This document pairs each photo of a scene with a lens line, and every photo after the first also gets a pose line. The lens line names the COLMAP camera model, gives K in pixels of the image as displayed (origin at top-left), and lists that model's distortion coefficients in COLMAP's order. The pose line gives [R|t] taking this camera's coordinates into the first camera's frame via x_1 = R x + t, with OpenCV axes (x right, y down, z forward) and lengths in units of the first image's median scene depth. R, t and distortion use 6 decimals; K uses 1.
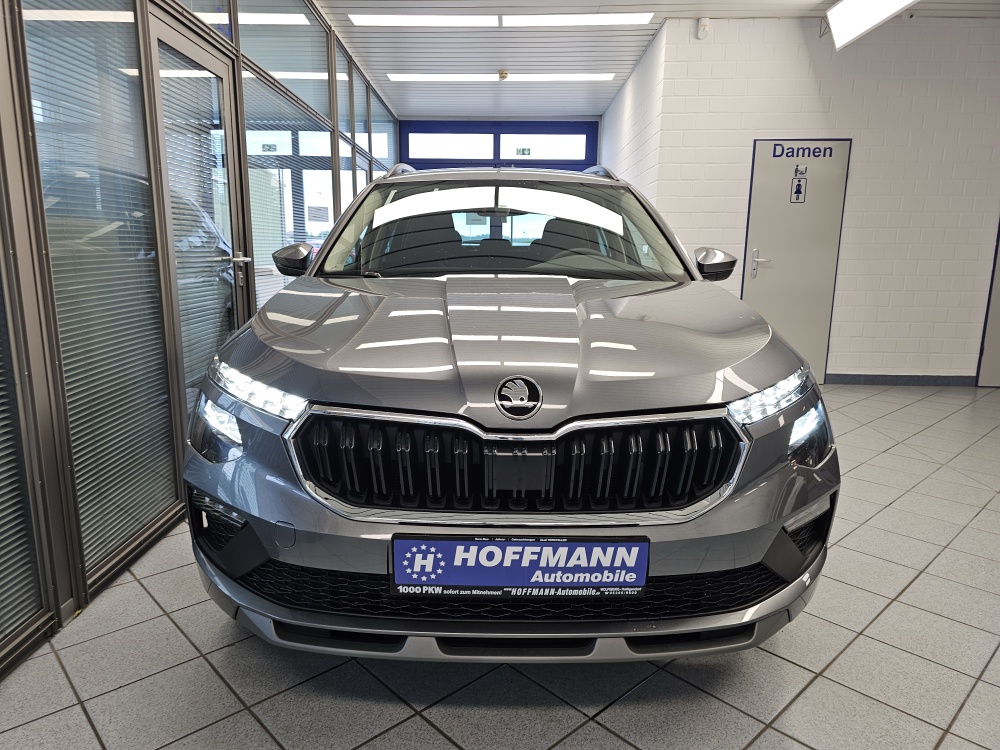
lens RADIAL K [[674.0, 0, 494.8], [0, 674.0, 373.7], [0, 0, 1]] dist [0.051666, -0.054154]
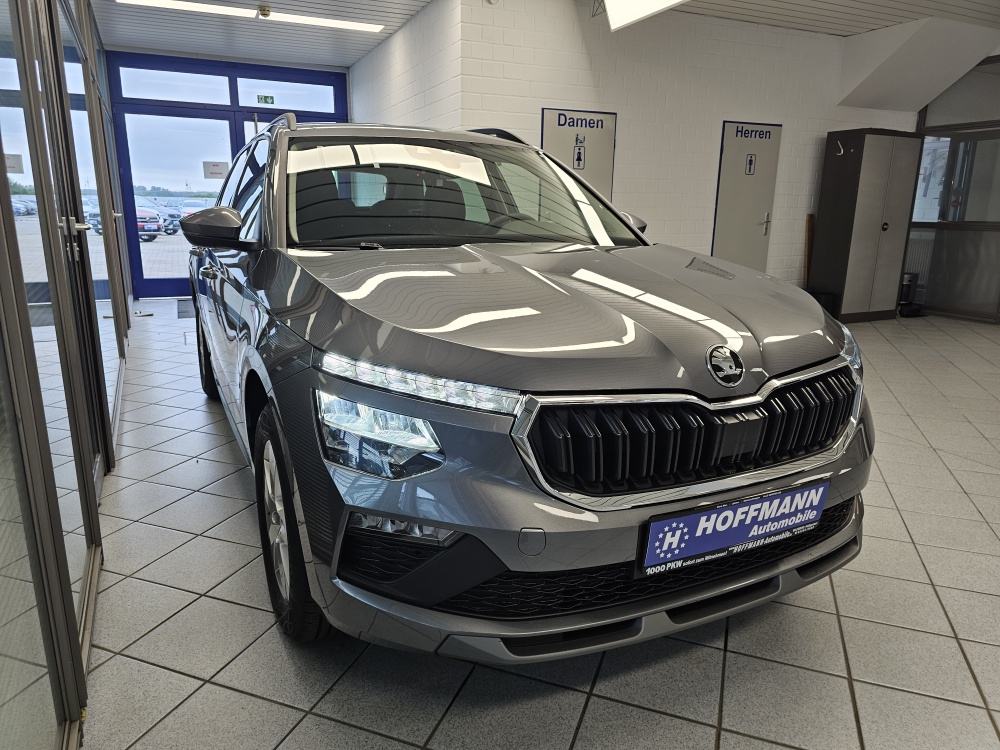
lens RADIAL K [[673.7, 0, 501.0], [0, 673.7, 370.1], [0, 0, 1]] dist [0.055093, -0.056896]
pose [[0.895435, -0.101981, 0.433354, -0.725044], [0.078210, 0.994306, 0.072384, -0.060775], [-0.438269, -0.030923, 0.898312, 0.216876]]
